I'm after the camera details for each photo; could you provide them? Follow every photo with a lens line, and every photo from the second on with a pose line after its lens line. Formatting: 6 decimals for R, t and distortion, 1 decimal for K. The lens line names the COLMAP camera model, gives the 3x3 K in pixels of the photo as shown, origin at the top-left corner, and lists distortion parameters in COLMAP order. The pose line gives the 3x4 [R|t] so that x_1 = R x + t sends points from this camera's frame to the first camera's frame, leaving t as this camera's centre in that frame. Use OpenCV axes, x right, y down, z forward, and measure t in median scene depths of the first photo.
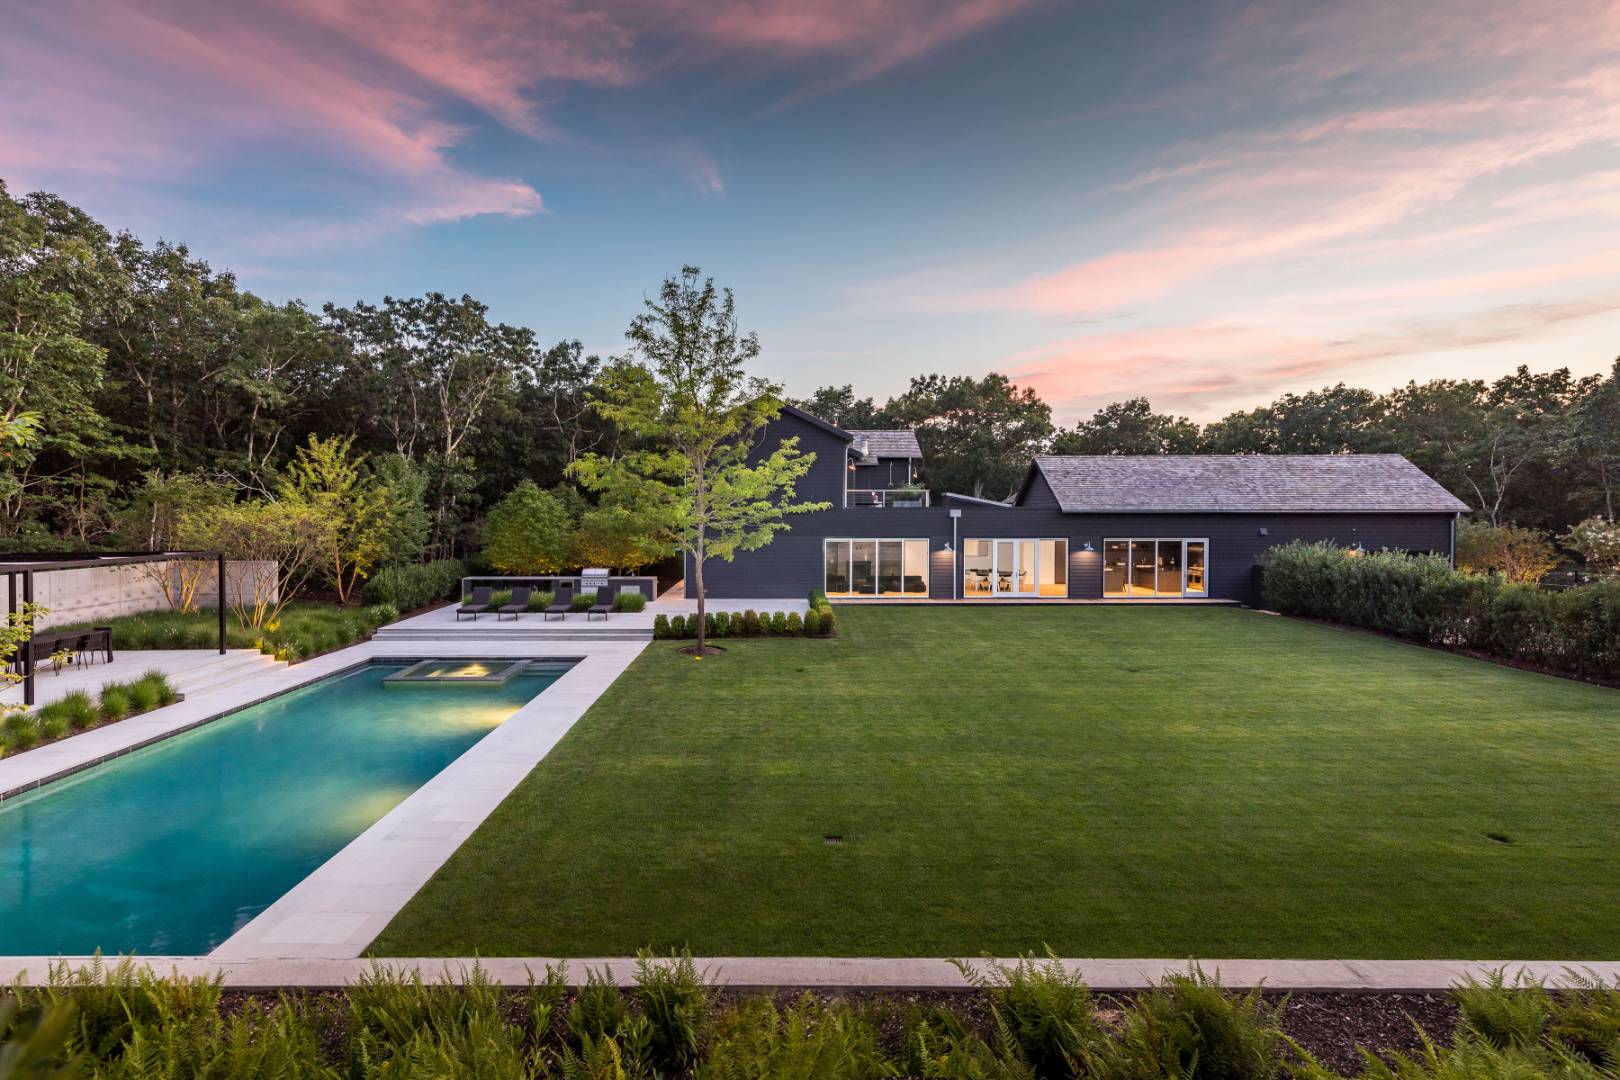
lens RADIAL K [[838.4, 0, 801.9], [0, 838.4, 531.1], [0, 0, 1]] dist [-0.001759, -0.000795]
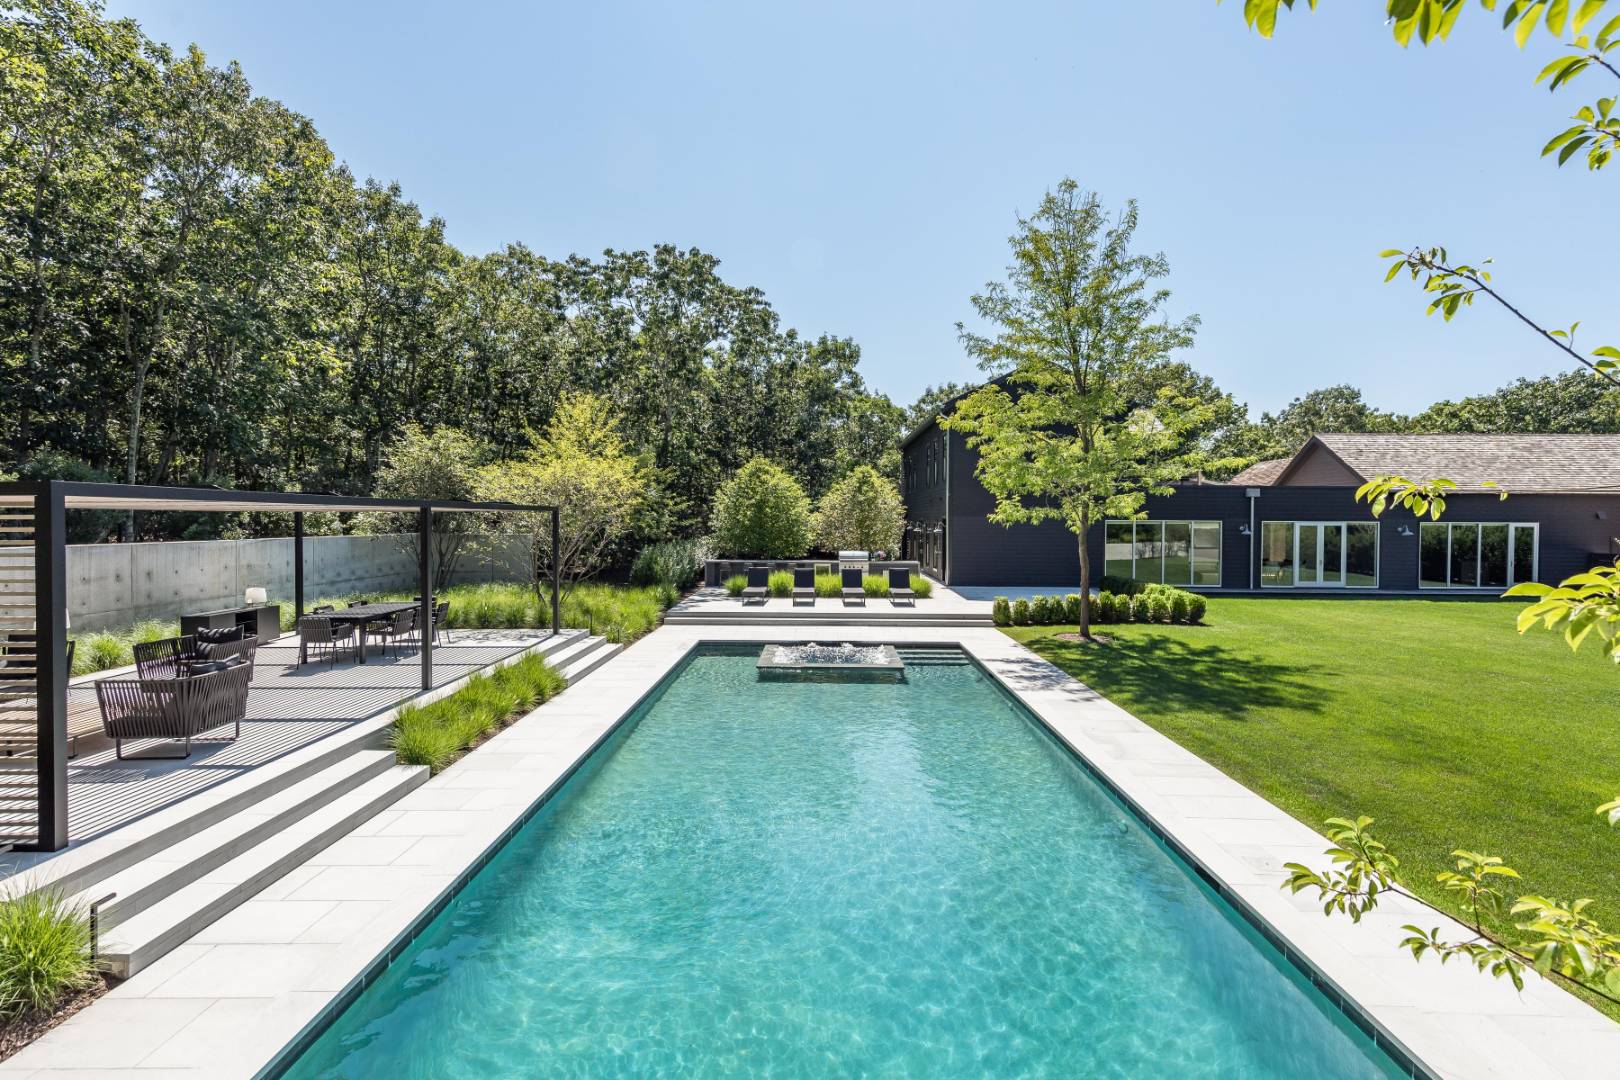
lens RADIAL K [[803.0, 0, 807.5], [0, 803.0, 538.4], [0, 0, 1]] dist [0.000434, -0.000786]
pose [[0.999975, 0.006980, -0.000720, -0.288840], [-0.006987, 0.999924, -0.010131, 0.038930], [0.000649, 0.010136, 0.999948, 0.146626]]
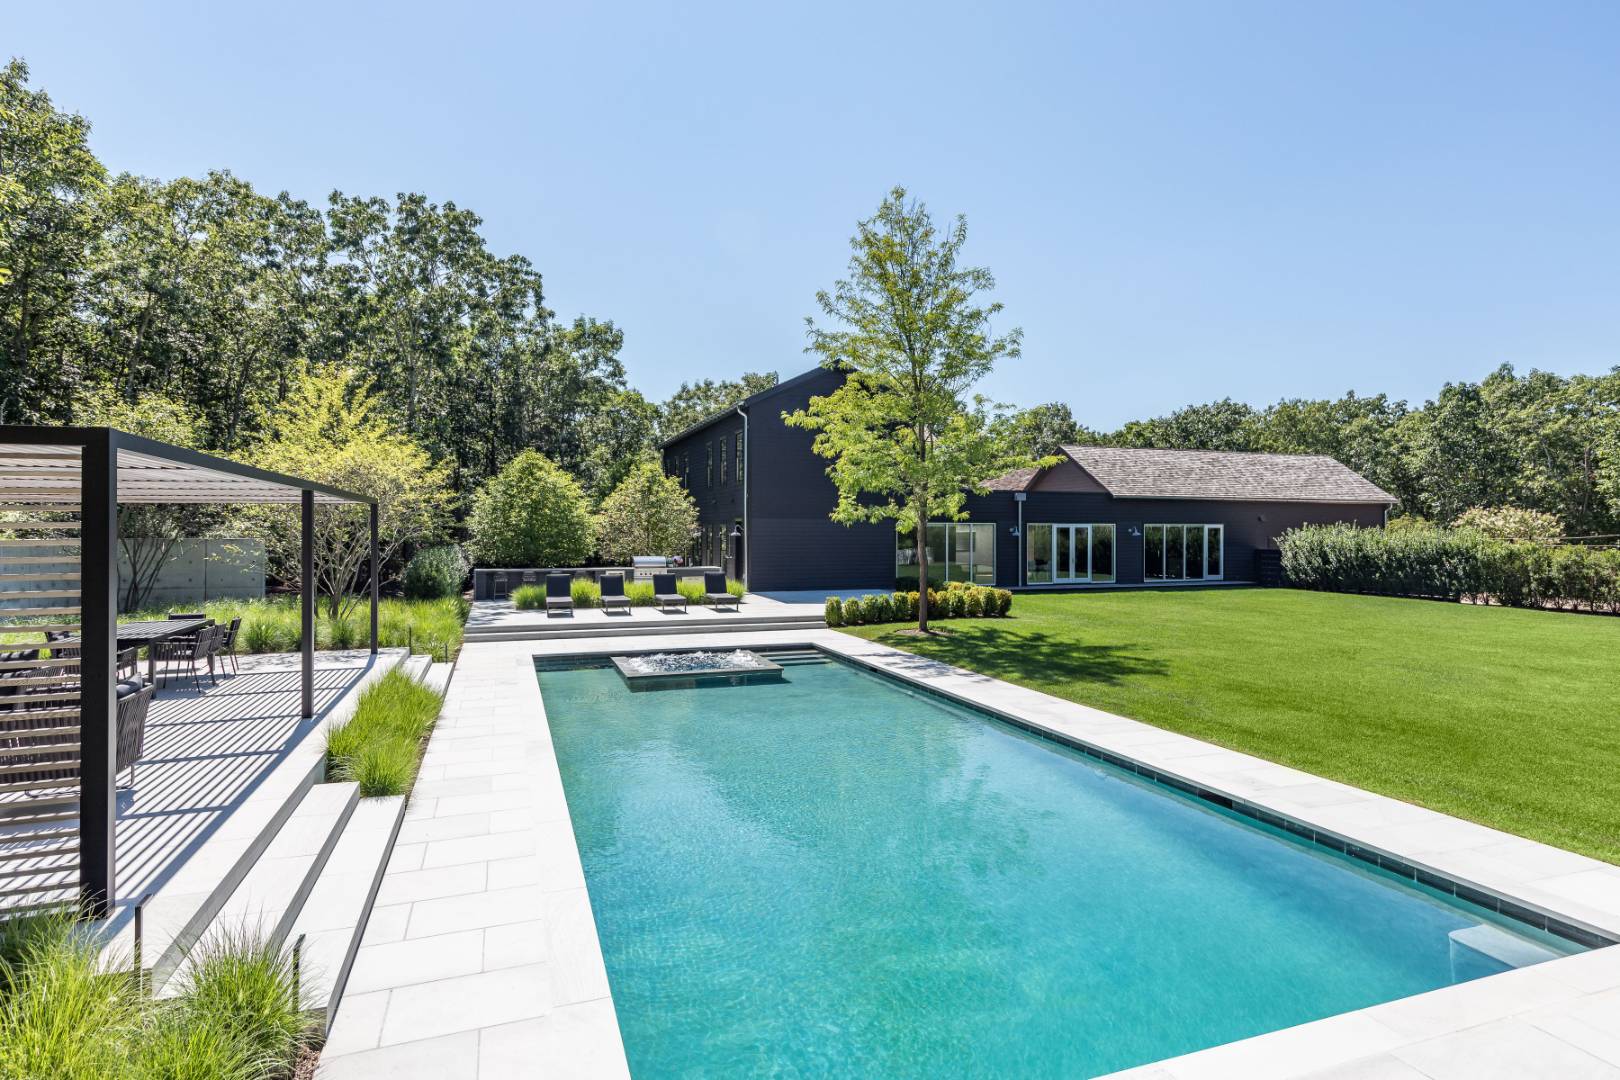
lens RADIAL K [[887.4, 0, 822.1], [0, 887.4, 533.4], [0, 0, 1]] dist [-0.000399, -0.001064]
pose [[0.930347, 0.002212, 0.366672, -0.397887], [0.009847, 0.999470, -0.031013, 0.049148], [-0.366547, 0.032463, 0.929833, 0.140773]]
